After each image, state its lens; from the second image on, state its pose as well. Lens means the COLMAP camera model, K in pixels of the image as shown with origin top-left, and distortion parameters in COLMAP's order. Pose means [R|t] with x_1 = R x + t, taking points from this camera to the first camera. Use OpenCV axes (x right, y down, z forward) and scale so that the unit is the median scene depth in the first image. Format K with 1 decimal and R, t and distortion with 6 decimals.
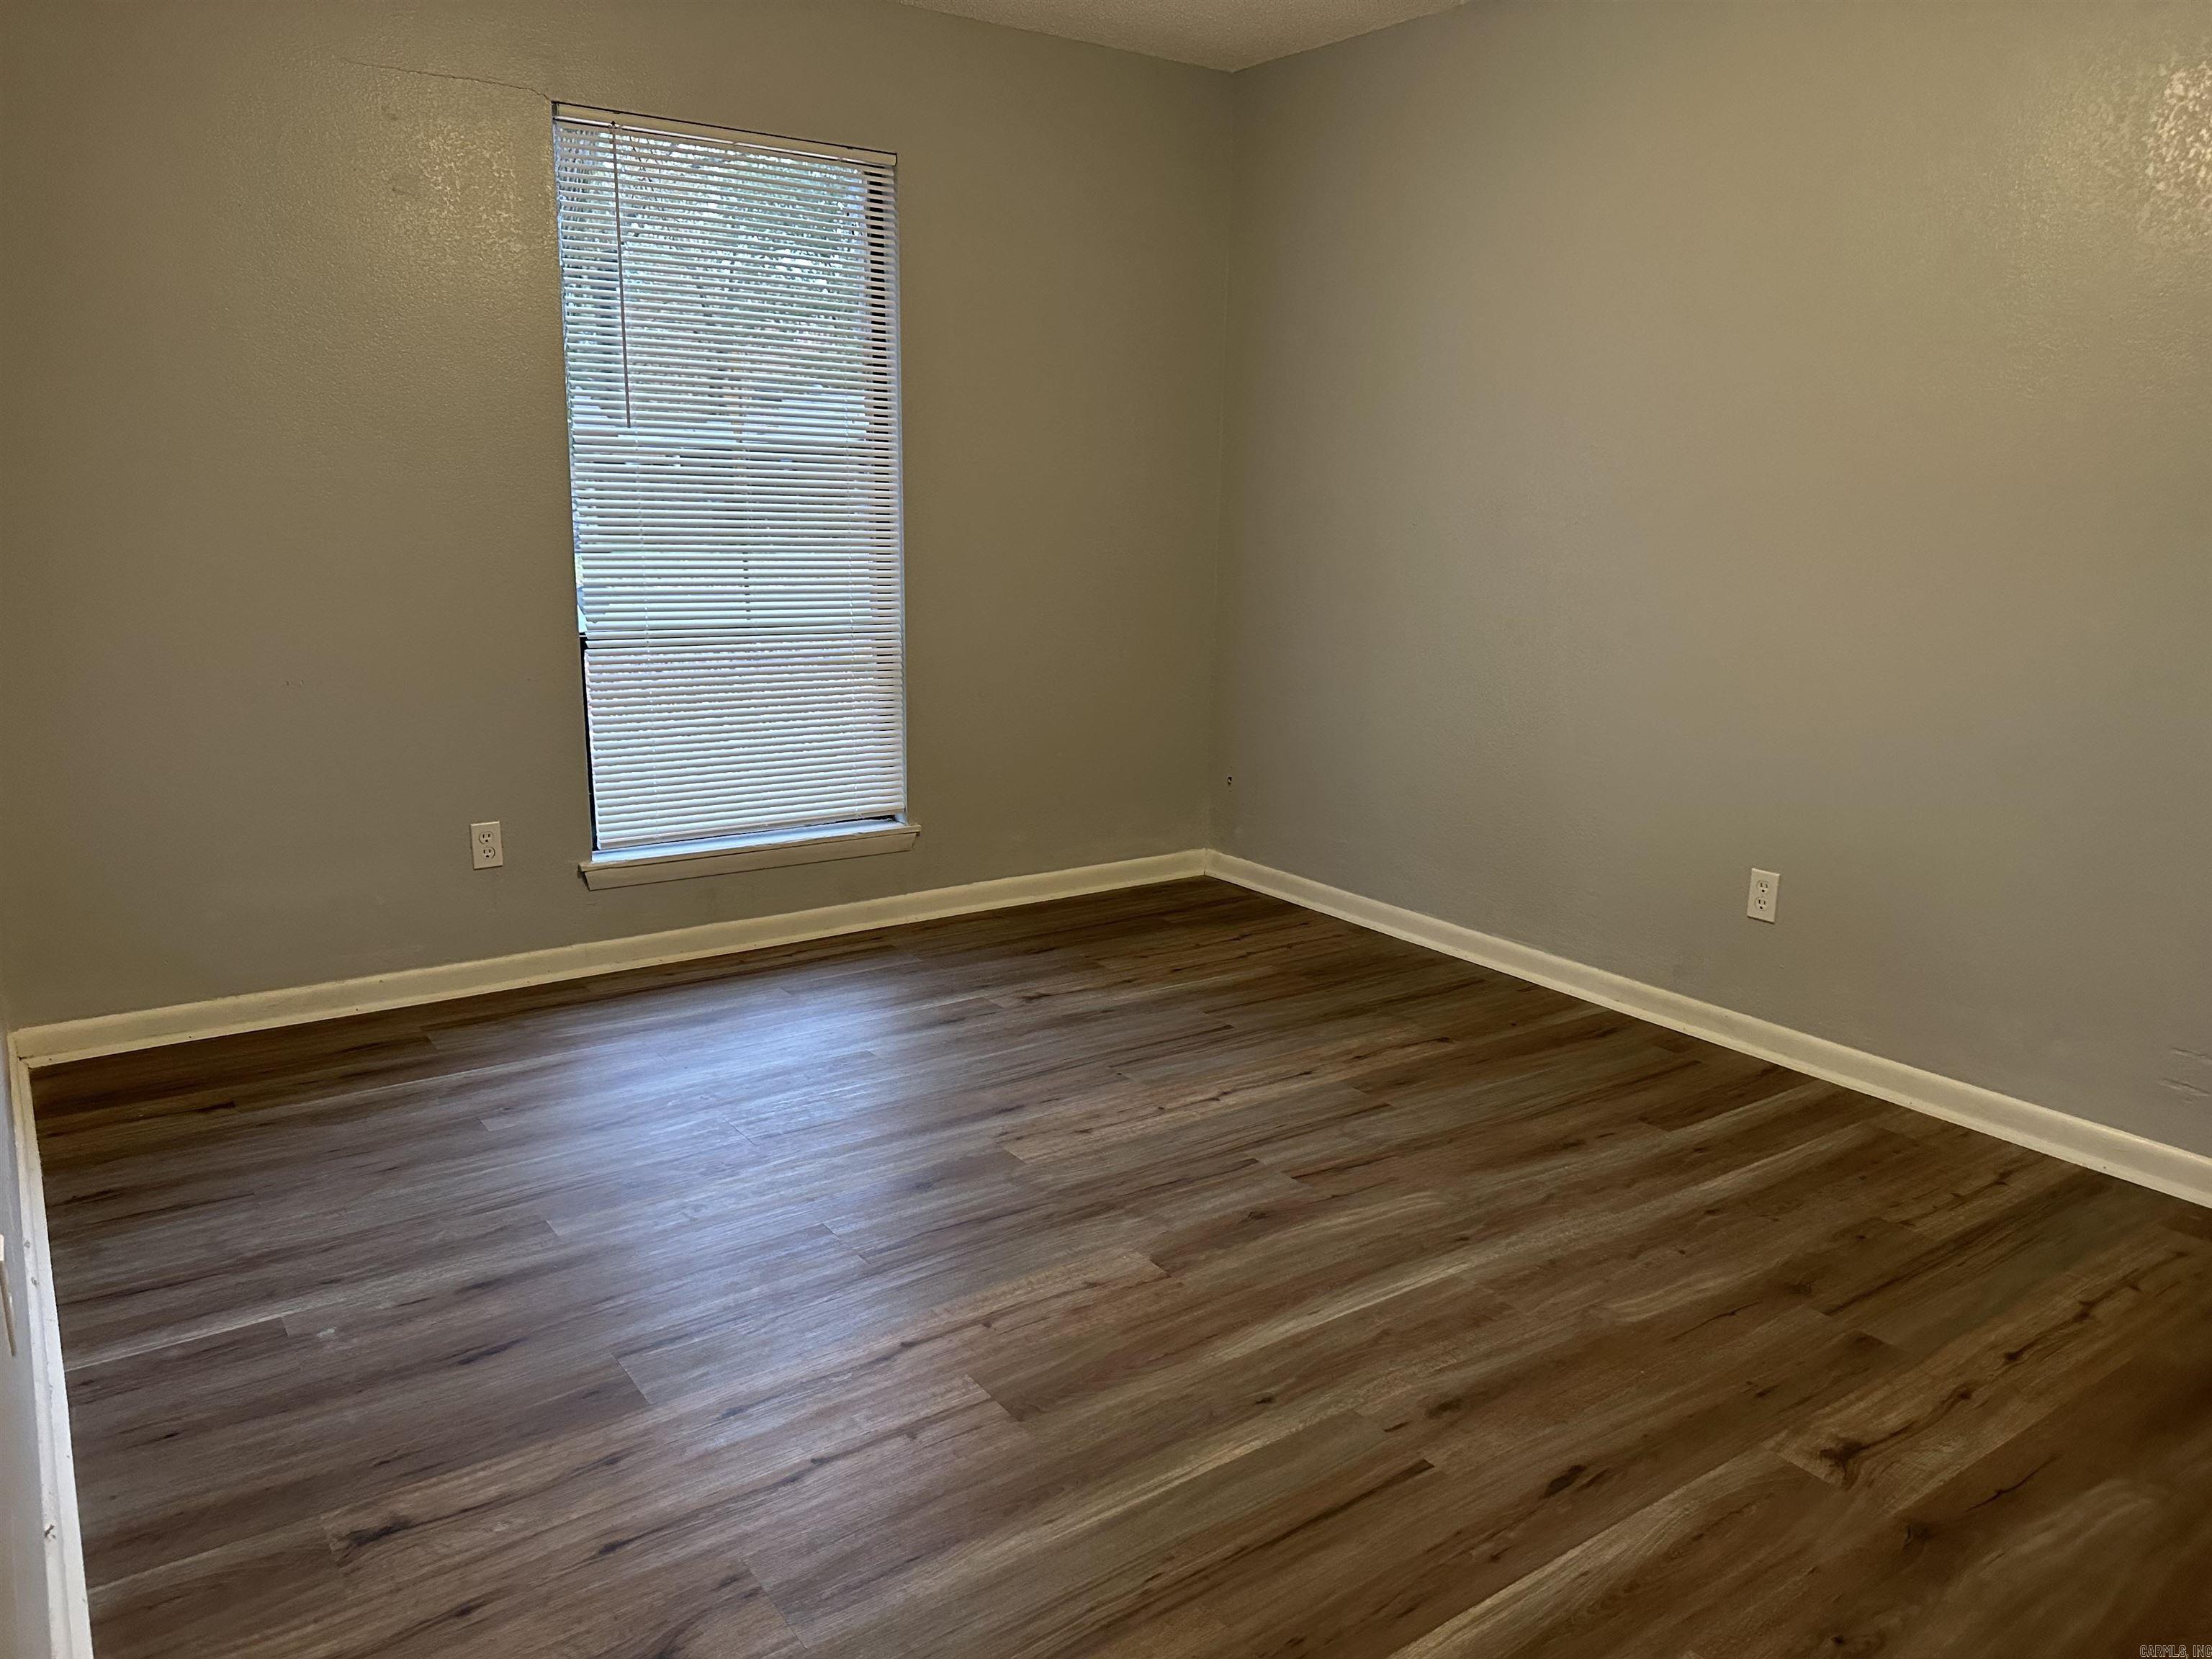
lens RADIAL K [[1561.1, 0, 1098.9], [0, 1561.1, 826.0], [0, 0, 1]] dist [0.057447, -0.074554]
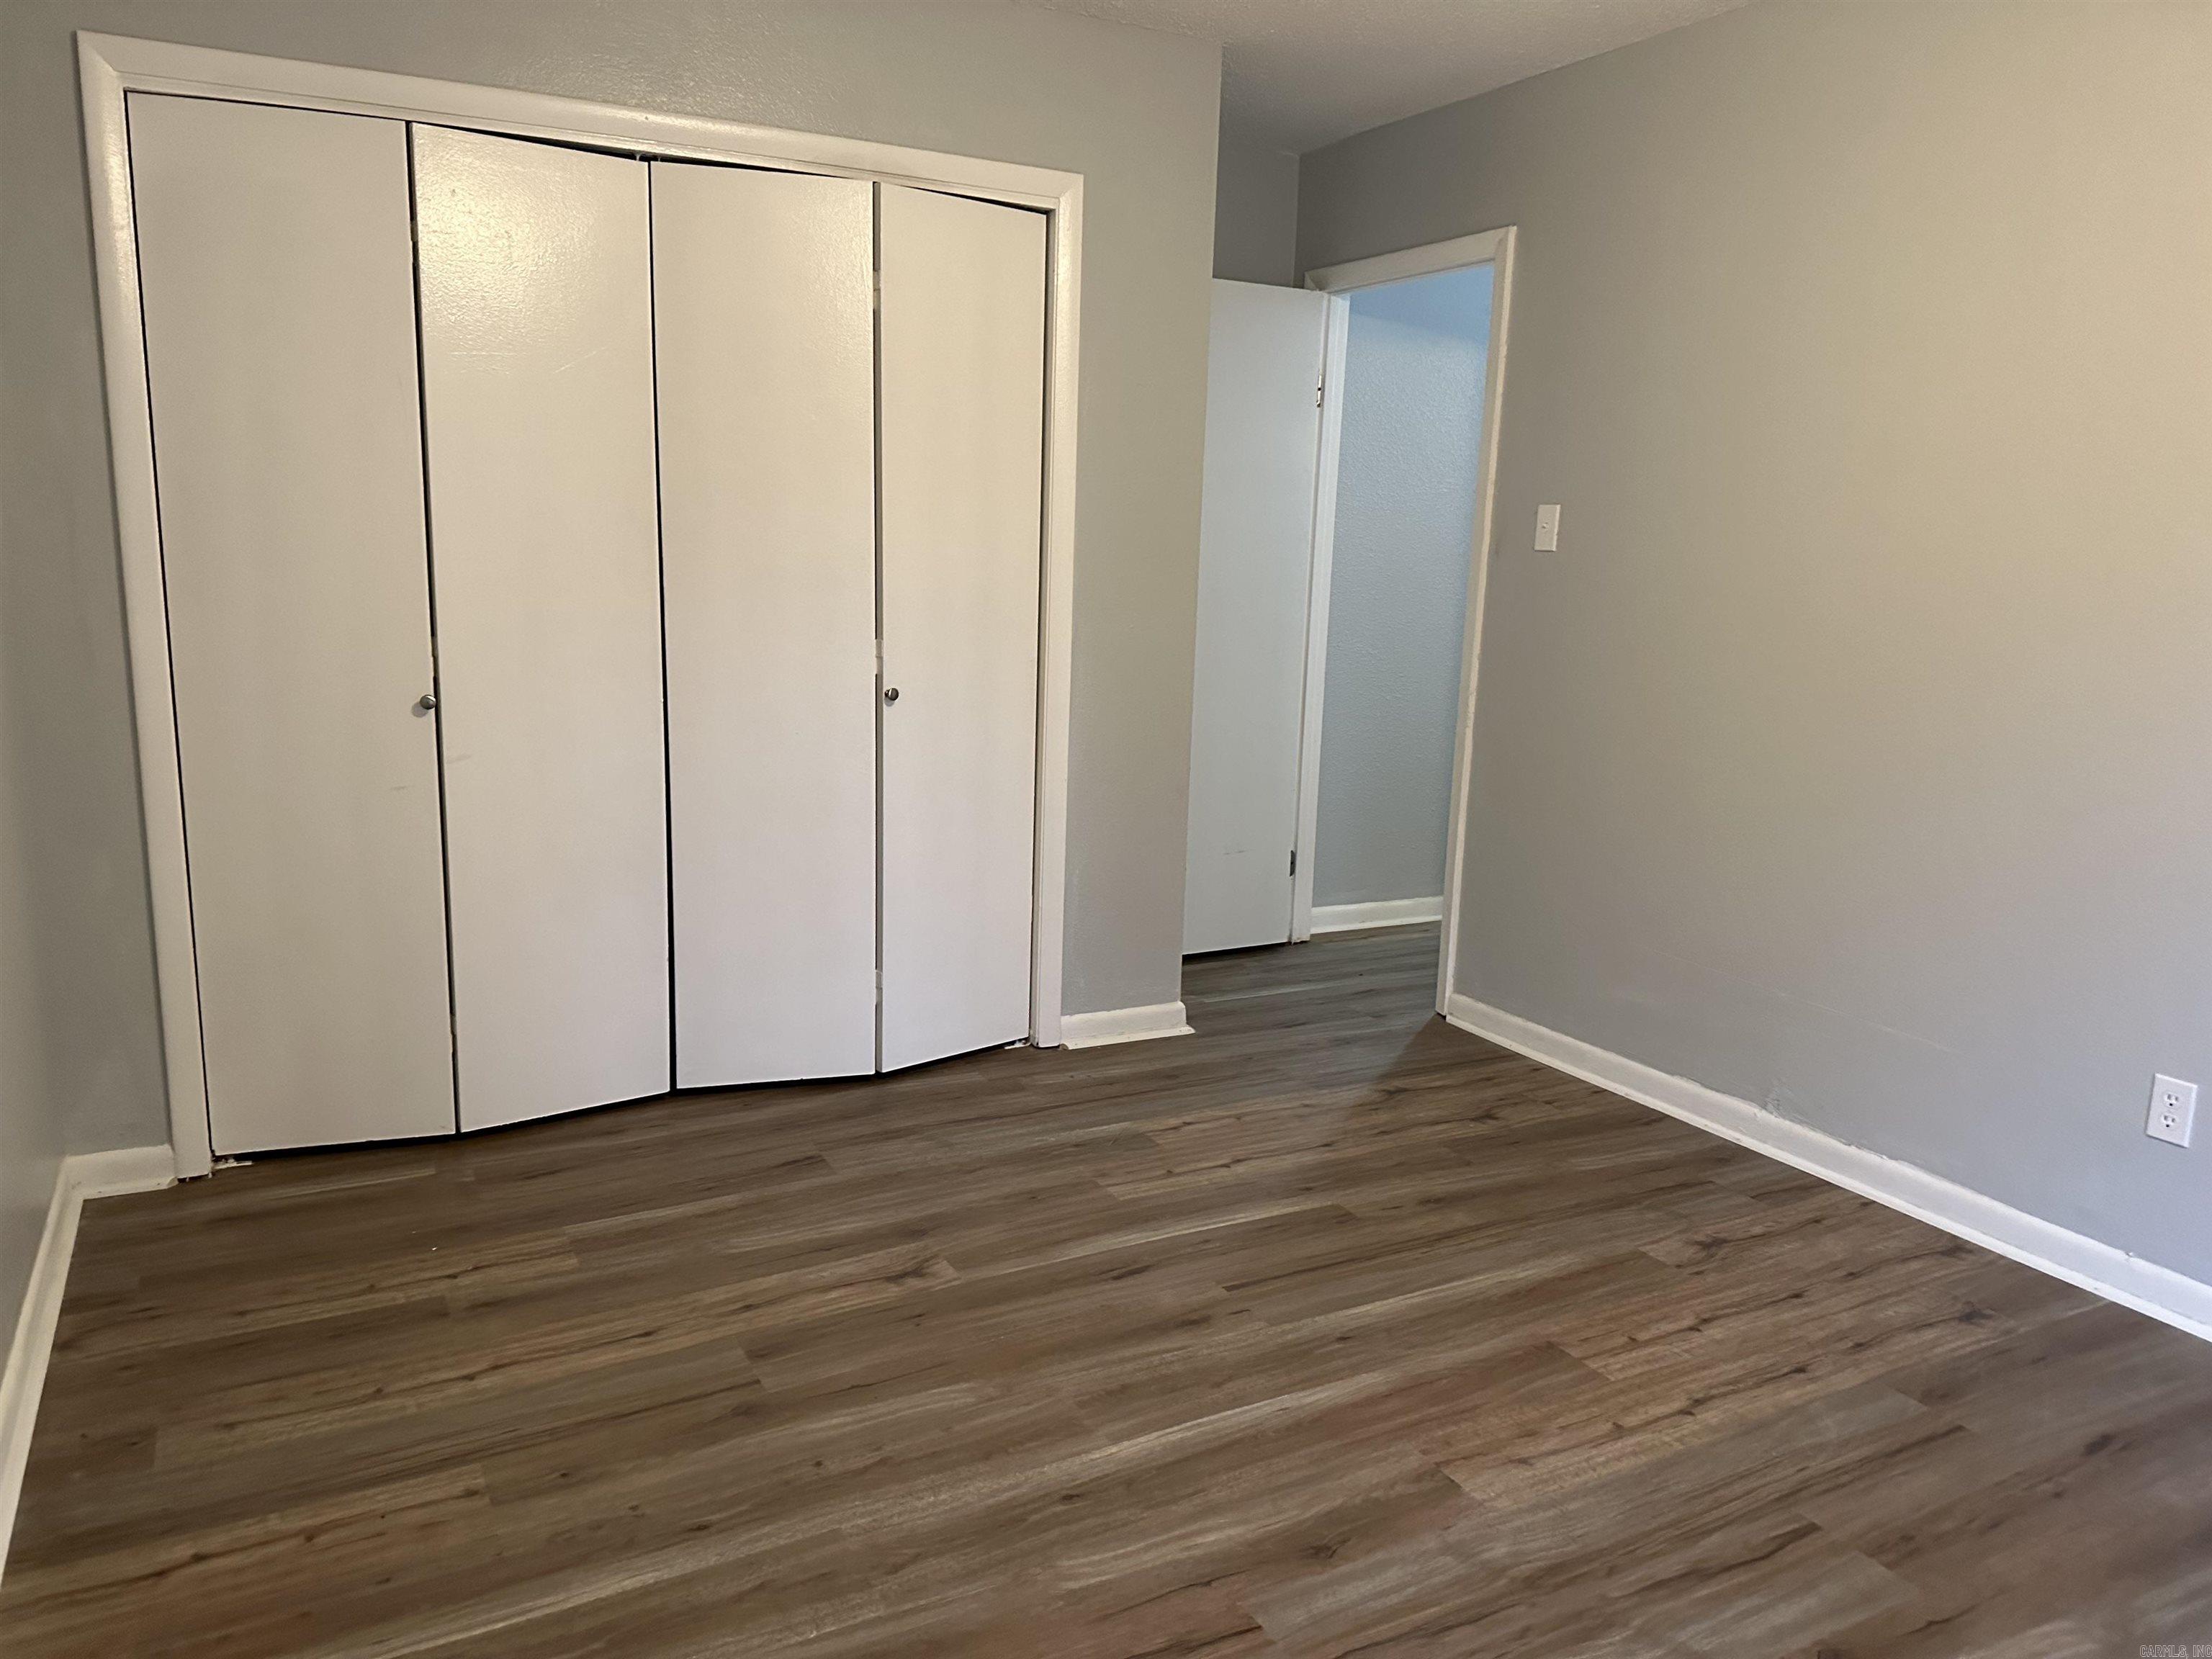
lens RADIAL K [[1561.1, 0, 1110.7], [0, 1561.1, 833.8], [0, 0, 1]] dist [0.057447, -0.074554]
pose [[-0.993110, -0.065359, 0.097263, 0.172922], [-0.022401, 0.920586, 0.389897, -0.403240], [-0.115023, 0.385032, -0.915708, 1.783828]]
